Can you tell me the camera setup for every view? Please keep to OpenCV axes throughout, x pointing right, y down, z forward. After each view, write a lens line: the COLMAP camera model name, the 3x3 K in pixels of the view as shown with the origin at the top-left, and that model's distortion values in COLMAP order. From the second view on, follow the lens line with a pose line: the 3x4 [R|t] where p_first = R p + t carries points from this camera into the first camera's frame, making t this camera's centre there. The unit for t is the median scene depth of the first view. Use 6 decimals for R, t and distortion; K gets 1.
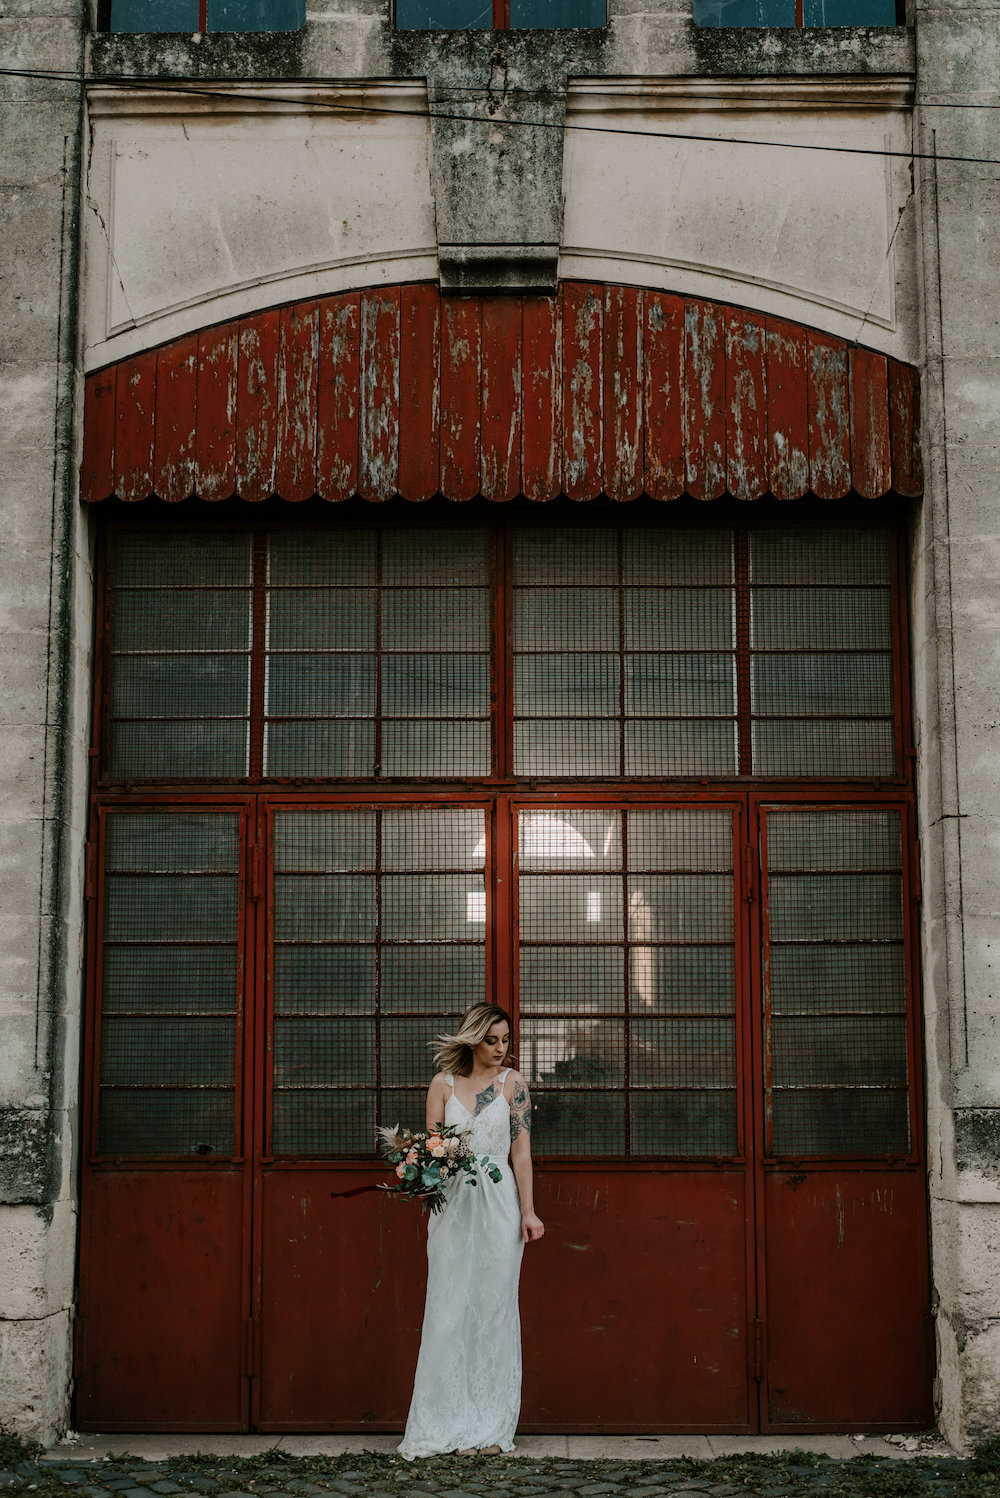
lens RADIAL K [[2164.3, 0, 498.6], [0, 2164.3, 761.3], [0, 0, 1]] dist [-0.020911, 0.000000]
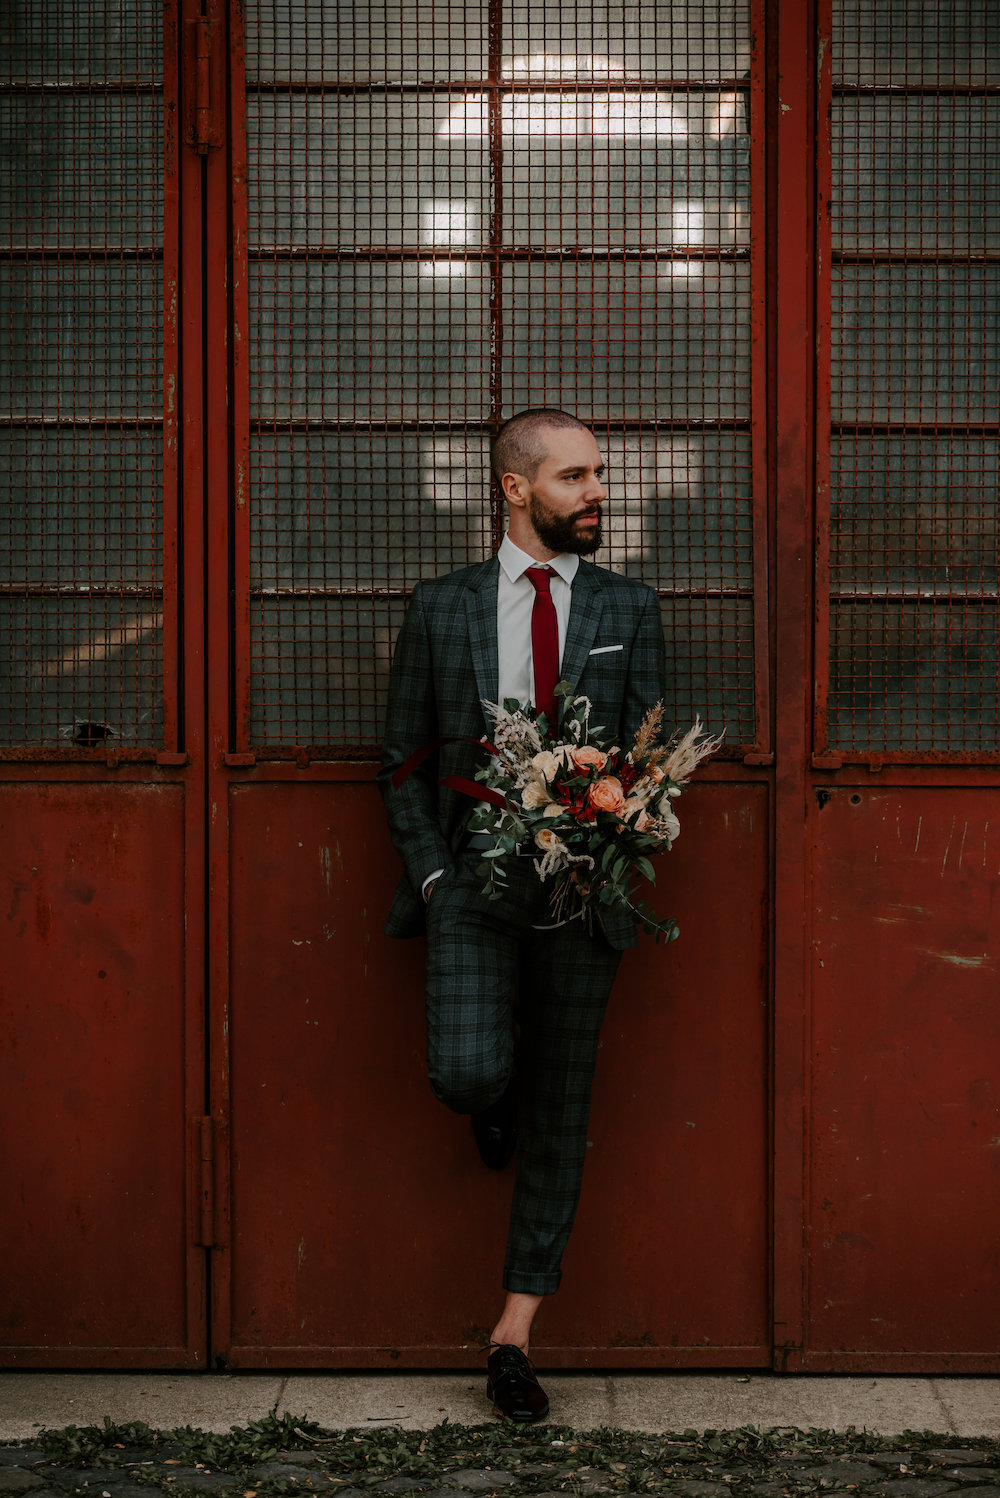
lens RADIAL K [[4286.1, 0, 498.5], [0, 4286.1, 758.2], [0, 0, 1]] dist [-0.097917, 0.000000]
pose [[0.999845, 0.004167, 0.017109, -0.069881], [-0.007267, 0.982648, 0.185338, 0.026153], [-0.016040, -0.185434, 0.982526, 0.163034]]
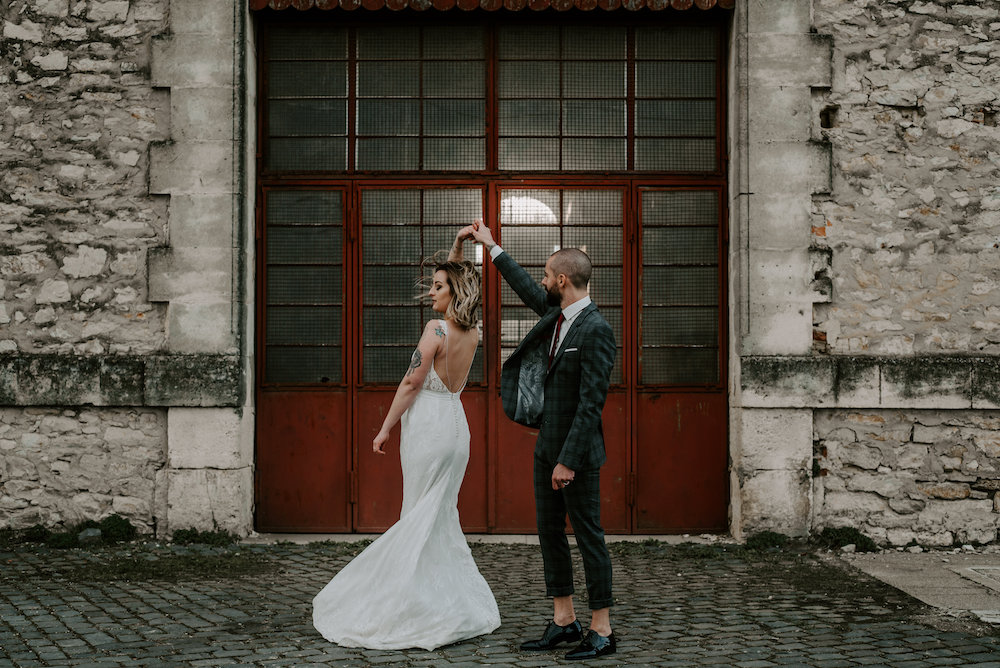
lens RADIAL K [[1444.8, 0, 497.2], [0, 1444.8, 351.5], [0, 0, 1]] dist [-0.020911, 0.000000]
pose [[0.999995, 0.003223, -0.000032, 0.006471], [-0.003192, 0.991498, 0.130085, 0.000316], [0.000451, -0.130084, 0.991503, -0.183446]]
